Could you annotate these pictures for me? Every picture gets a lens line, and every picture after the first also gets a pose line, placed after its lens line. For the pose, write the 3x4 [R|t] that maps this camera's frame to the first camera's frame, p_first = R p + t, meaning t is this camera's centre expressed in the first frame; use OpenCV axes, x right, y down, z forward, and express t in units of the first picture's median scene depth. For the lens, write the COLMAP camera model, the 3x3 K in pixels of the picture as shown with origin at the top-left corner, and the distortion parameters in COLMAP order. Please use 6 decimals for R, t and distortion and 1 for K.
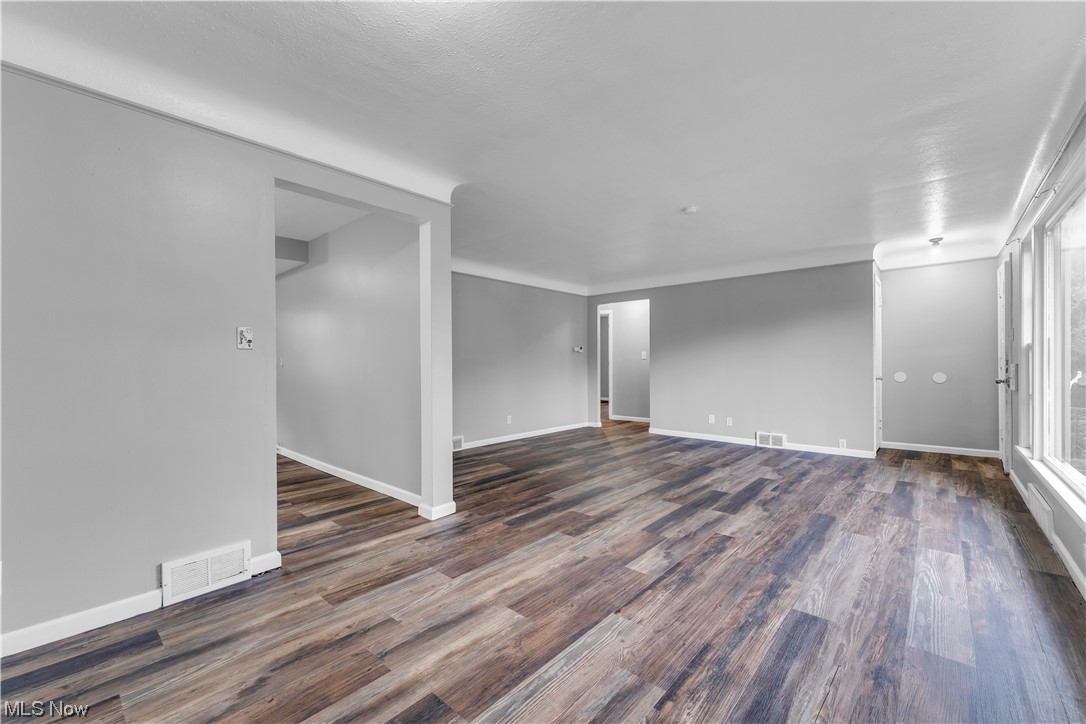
lens RADIAL K [[439.9, 0, 544.5], [0, 439.9, 360.6], [0, 0, 1]] dist [0.003805, -0.000841]
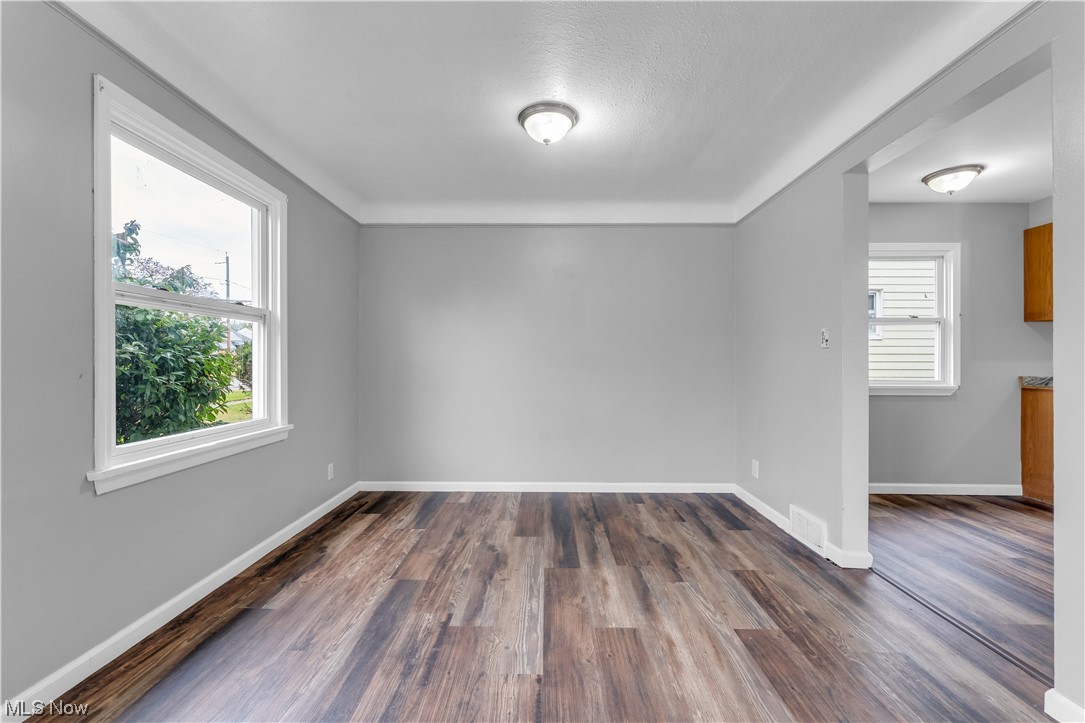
lens RADIAL K [[439.5, 0, 539.8], [0, 439.5, 360.8], [0, 0, 1]] dist [0.003805, -0.000841]
pose [[-0.755619, 0.000910, -0.655010, 0.583013], [0.005332, 0.999974, -0.004761, 0.007418], [0.654989, -0.007090, -0.755605, 1.375492]]
